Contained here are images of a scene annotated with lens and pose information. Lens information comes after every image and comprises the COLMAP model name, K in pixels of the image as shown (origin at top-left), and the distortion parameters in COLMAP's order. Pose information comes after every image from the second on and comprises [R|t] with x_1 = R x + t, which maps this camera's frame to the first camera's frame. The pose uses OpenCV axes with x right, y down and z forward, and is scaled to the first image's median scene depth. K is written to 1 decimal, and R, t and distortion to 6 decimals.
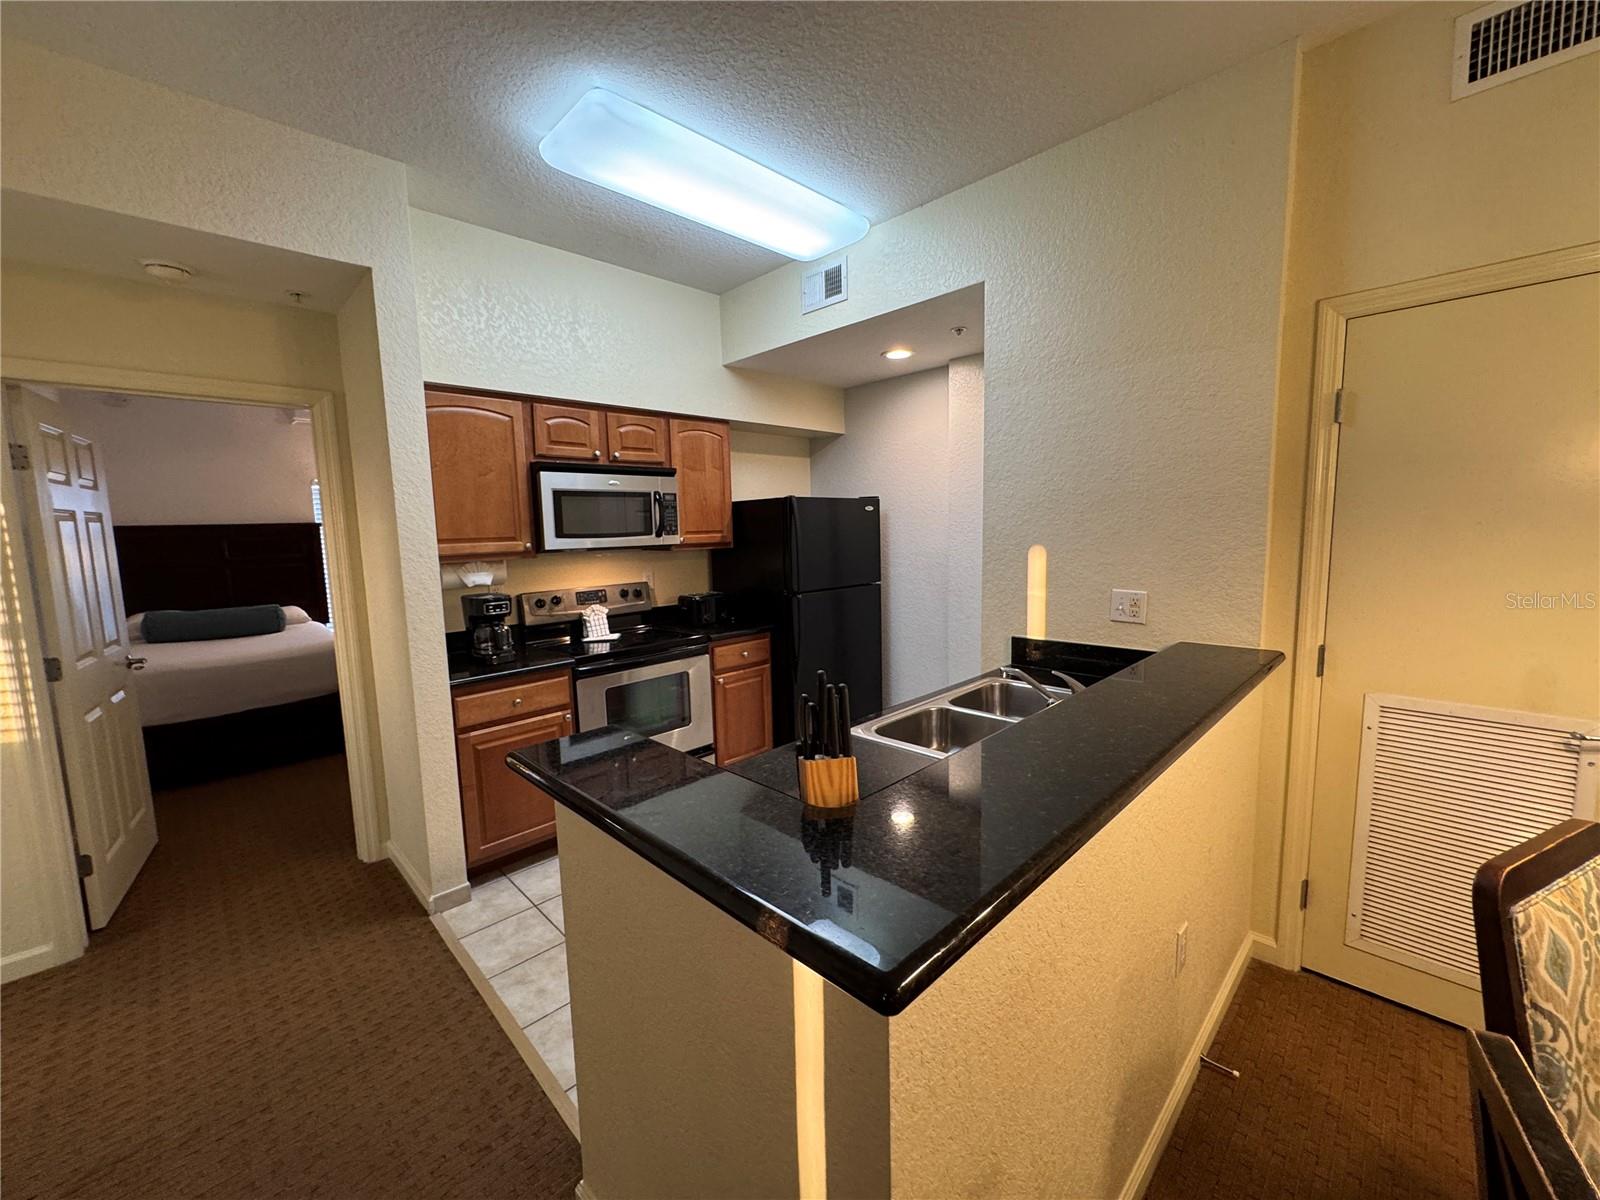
lens RADIAL K [[638.2, 0, 802.3], [0, 638.2, 602.5], [0, 0, 1]] dist [-0.005412, 0.001129]
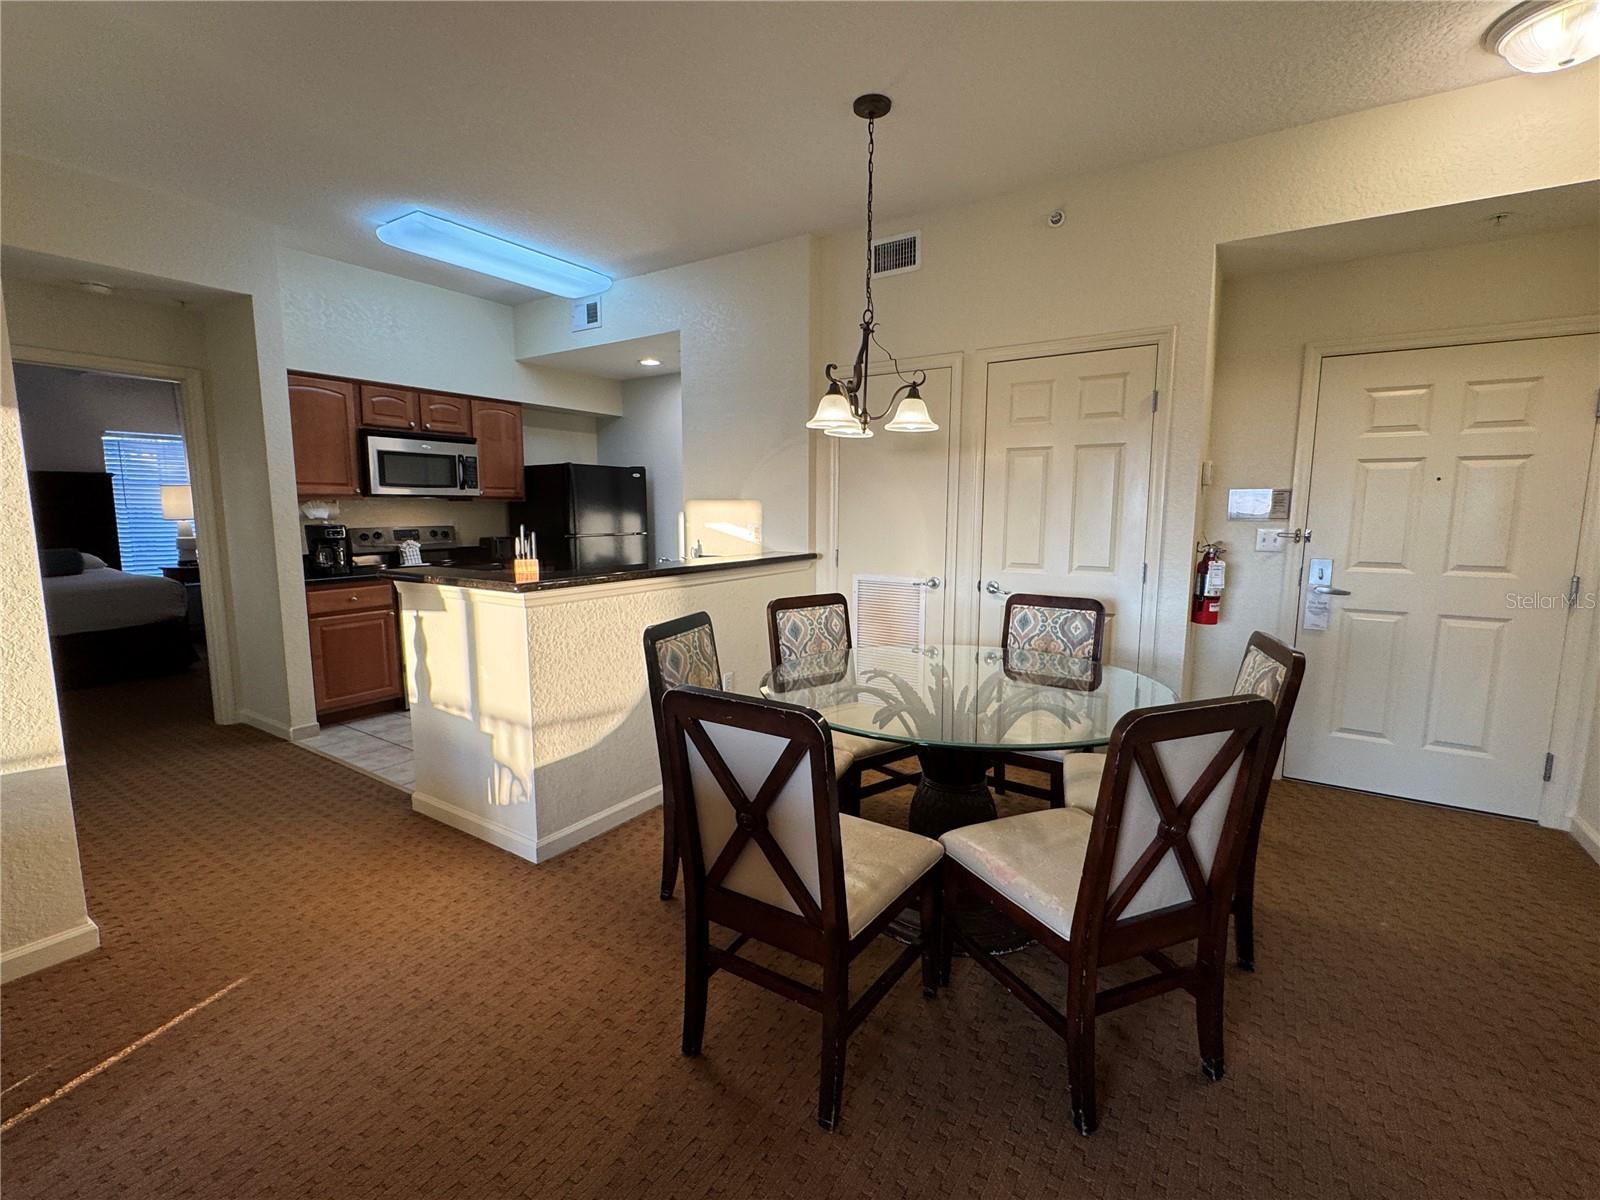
lens RADIAL K [[708.7, 0, 796.2], [0, 708.7, 601.3], [0, 0, 1]] dist [-0.003574, -0.000043]
pose [[0.978670, 0.000625, 0.205439, 0.170382], [-0.003067, 0.999928, 0.011565, 0.124238], [-0.205417, -0.011949, 0.978602, -0.655656]]
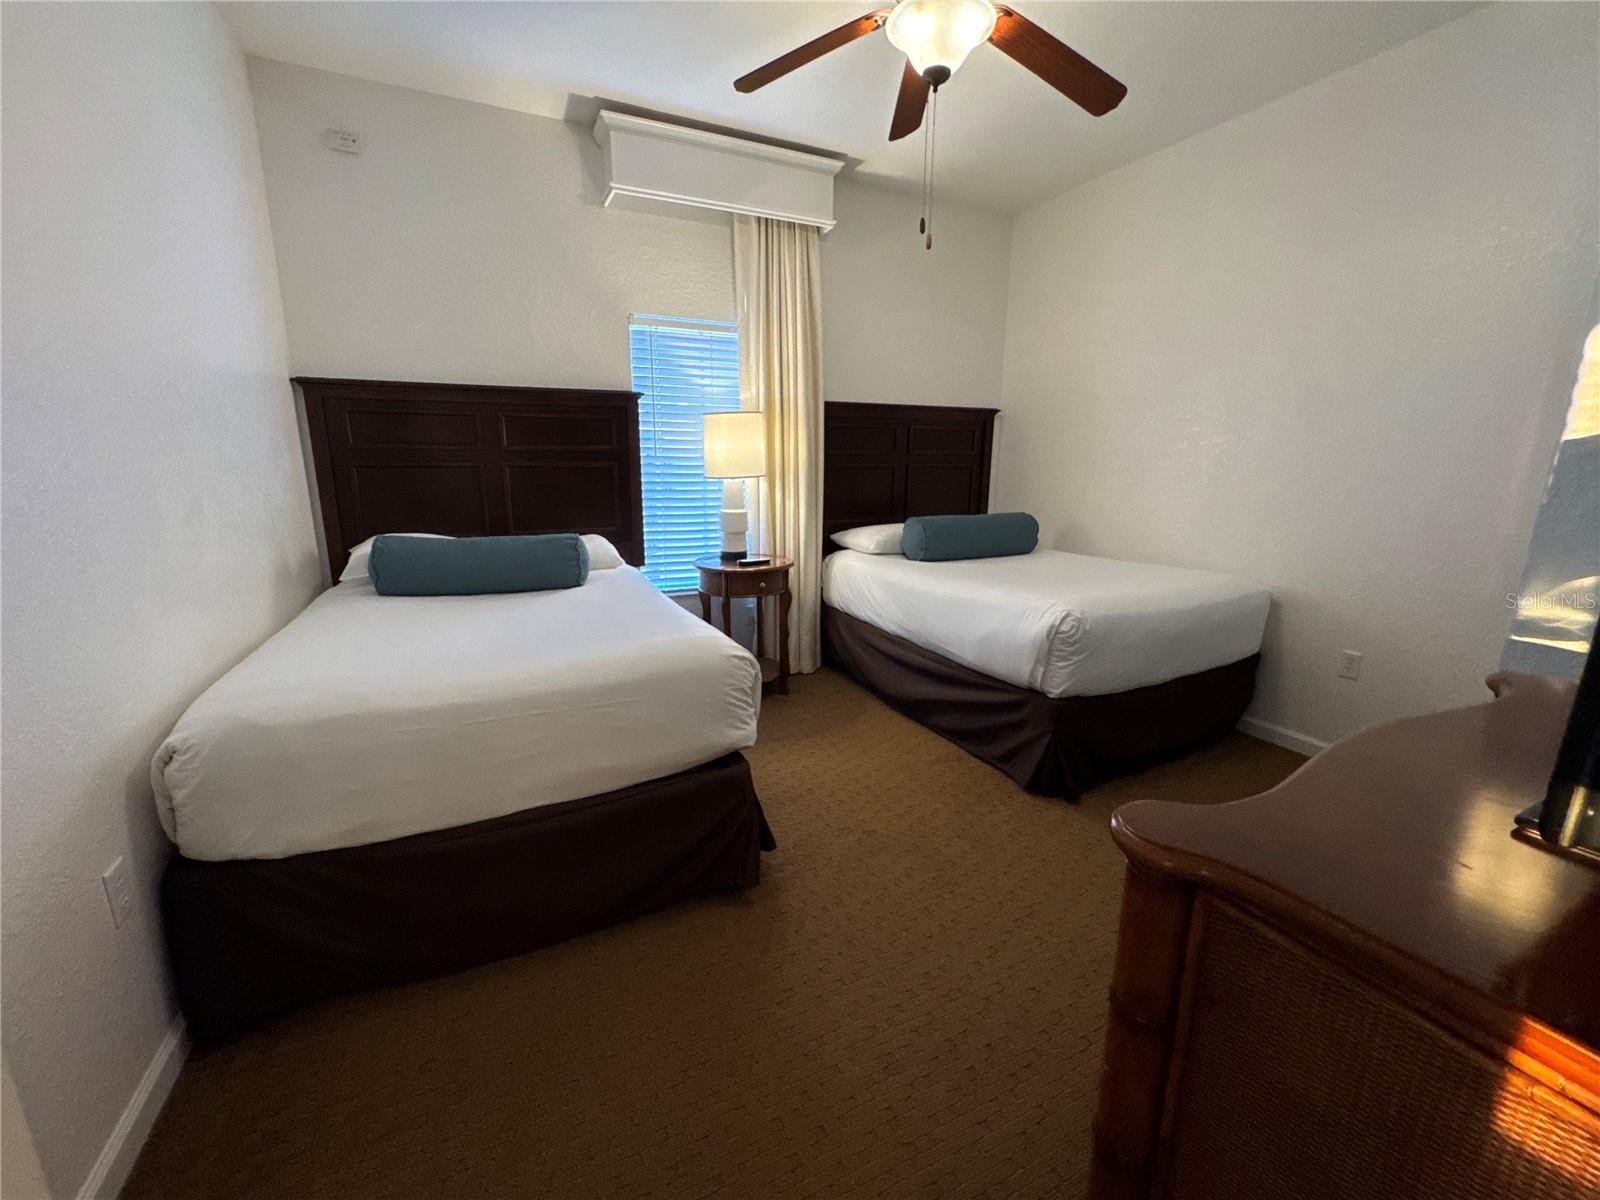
lens RADIAL K [[638.2, 0, 800.5], [0, 638.2, 600.7], [0, 0, 1]] dist [-0.005412, 0.001129]
pose [[0.938627, 0.106126, -0.328202, -0.760725], [-0.070128, 0.990334, 0.119671, -0.031588], [0.337730, -0.089310, 0.936996, 0.910537]]
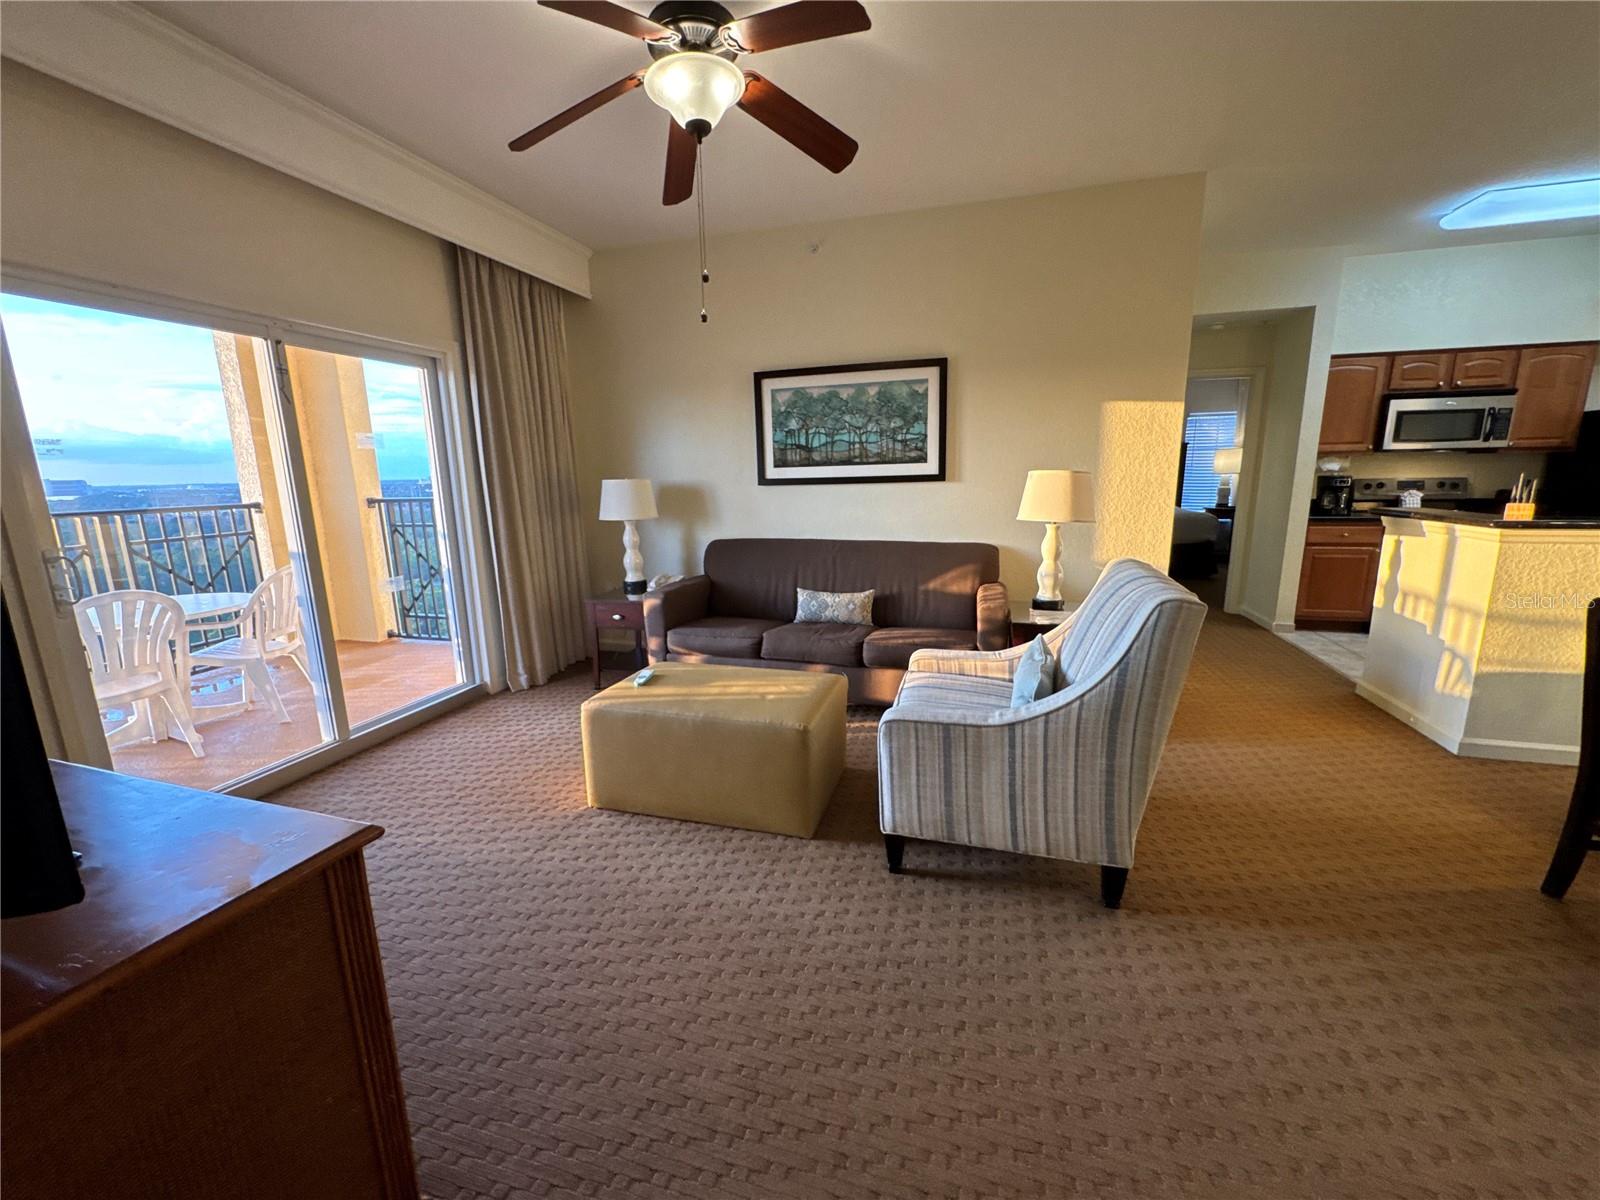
lens RADIAL K [[638.2, 0, 803.0], [0, 638.2, 600.3], [0, 0, 1]] dist [-0.005412, 0.001129]
pose [[0.482585, 0.188941, -0.855227, 0.334486], [-0.098443, 0.981968, 0.161392, 0.175301], [0.870299, 0.006306, 0.492484, -1.059091]]
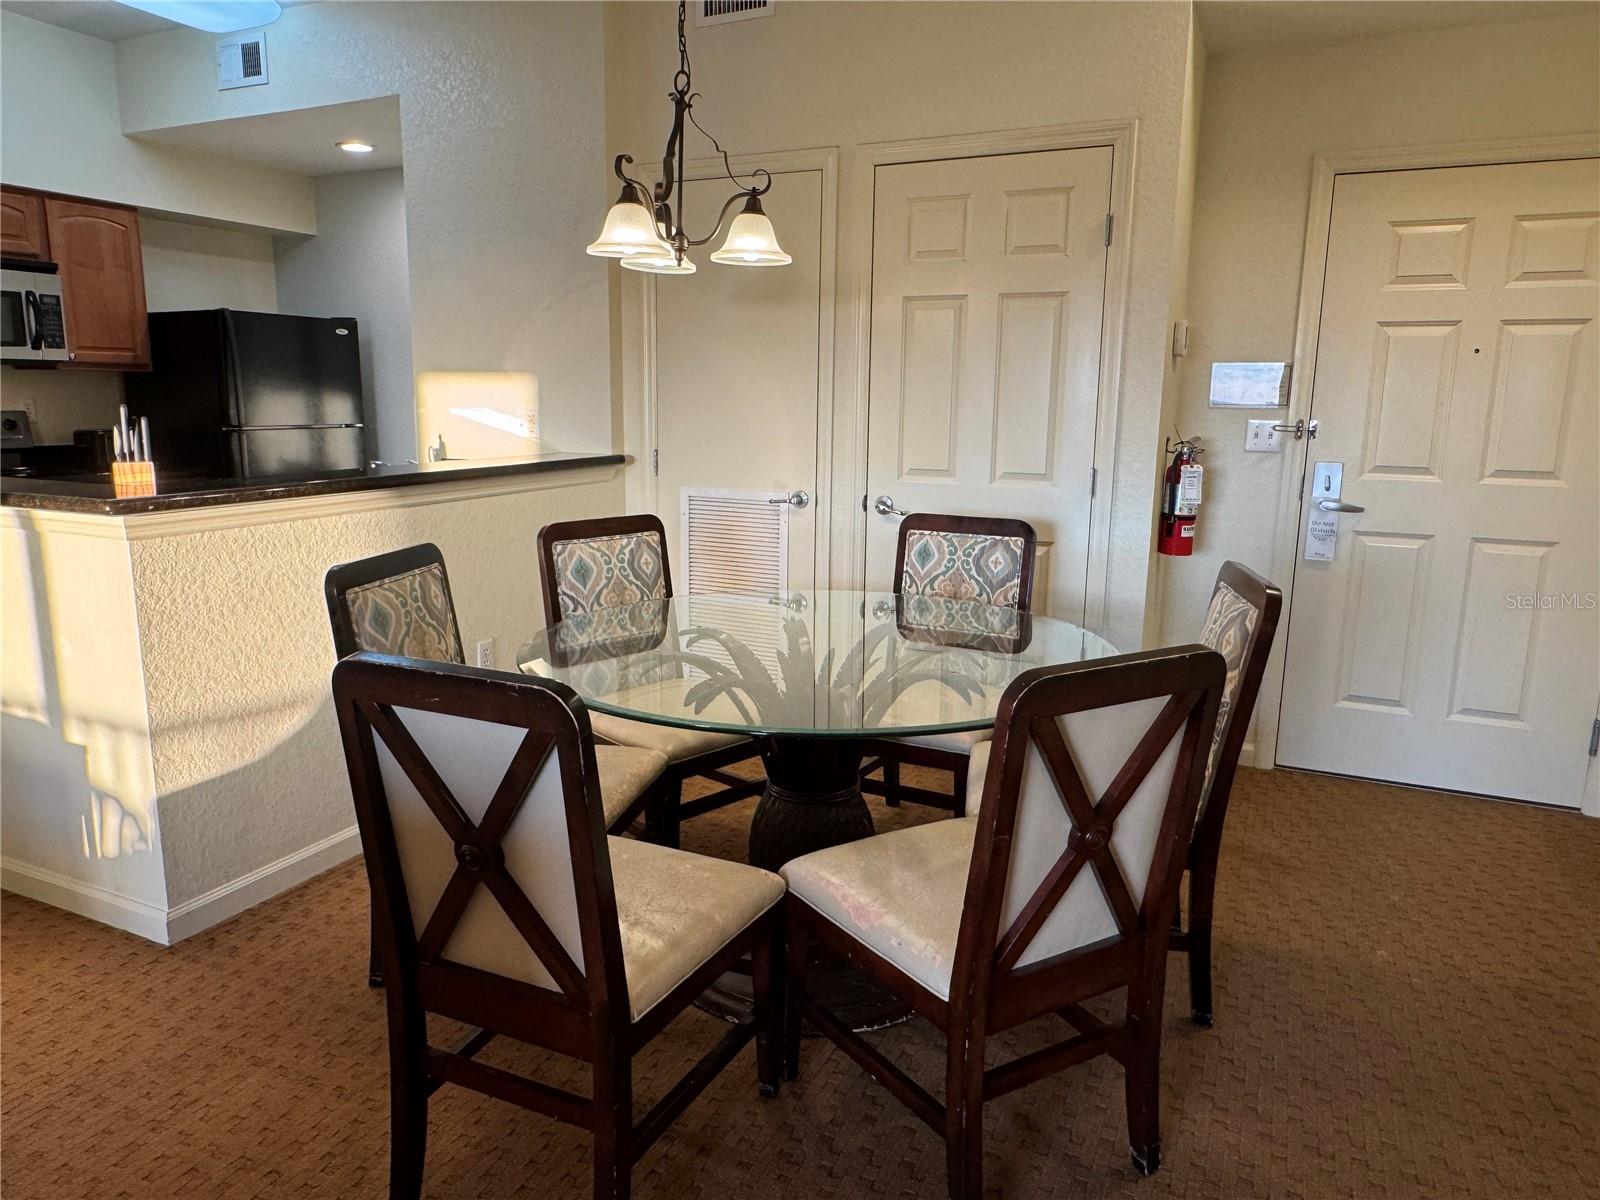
lens RADIAL K [[1066.6, 0, 779.3], [0, 1066.6, 600.3], [0, 0, 1]] dist [0.002145, -0.005273]
pose [[0.939976, -0.029431, 0.339970, 0.209467], [0.004884, 0.997332, 0.072834, 0.132258], [-0.341207, -0.066802, 0.937612, -0.662577]]
